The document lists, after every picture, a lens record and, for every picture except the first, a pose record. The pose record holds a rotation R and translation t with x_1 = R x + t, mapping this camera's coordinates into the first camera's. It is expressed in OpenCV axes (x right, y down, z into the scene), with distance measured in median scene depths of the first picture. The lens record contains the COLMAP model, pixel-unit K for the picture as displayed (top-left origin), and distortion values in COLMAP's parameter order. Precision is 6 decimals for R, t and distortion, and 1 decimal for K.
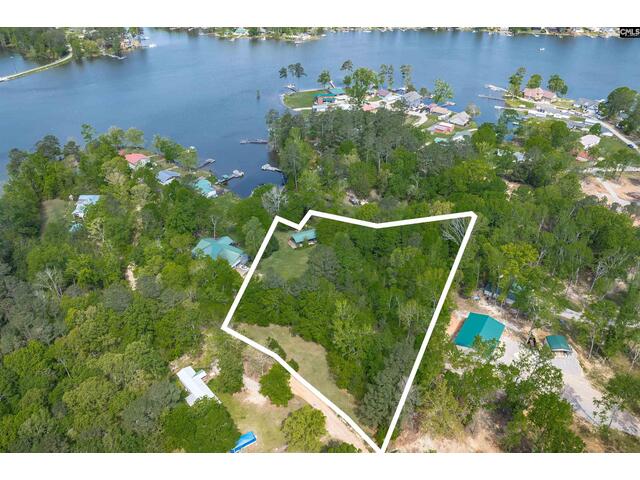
lens RADIAL K [[463.5, 0, 320.0], [0, 463.5, 240.0], [0, 0, 1]] dist [-0.053429, 0.000971]
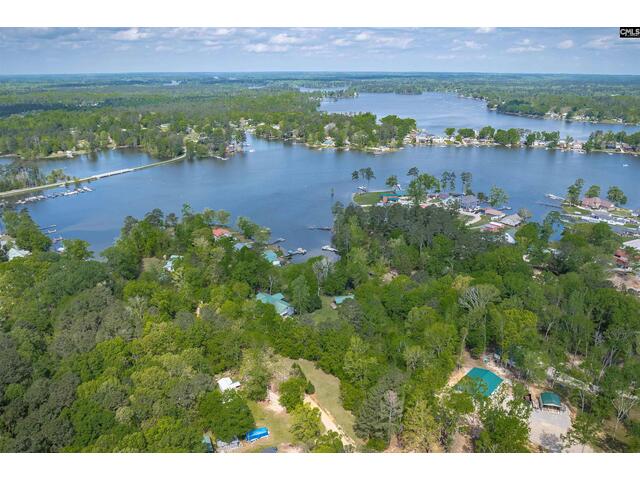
lens RADIAL K [[463.5, 0, 320.0], [0, 463.5, 240.0], [0, 0, 1]] dist [-0.053429, 0.000971]
pose [[0.980606, 0.064147, -0.185197, 0.089358], [-0.104806, 0.970095, -0.218931, 0.086835], [0.165615, 0.234095, 0.958004, -0.128924]]
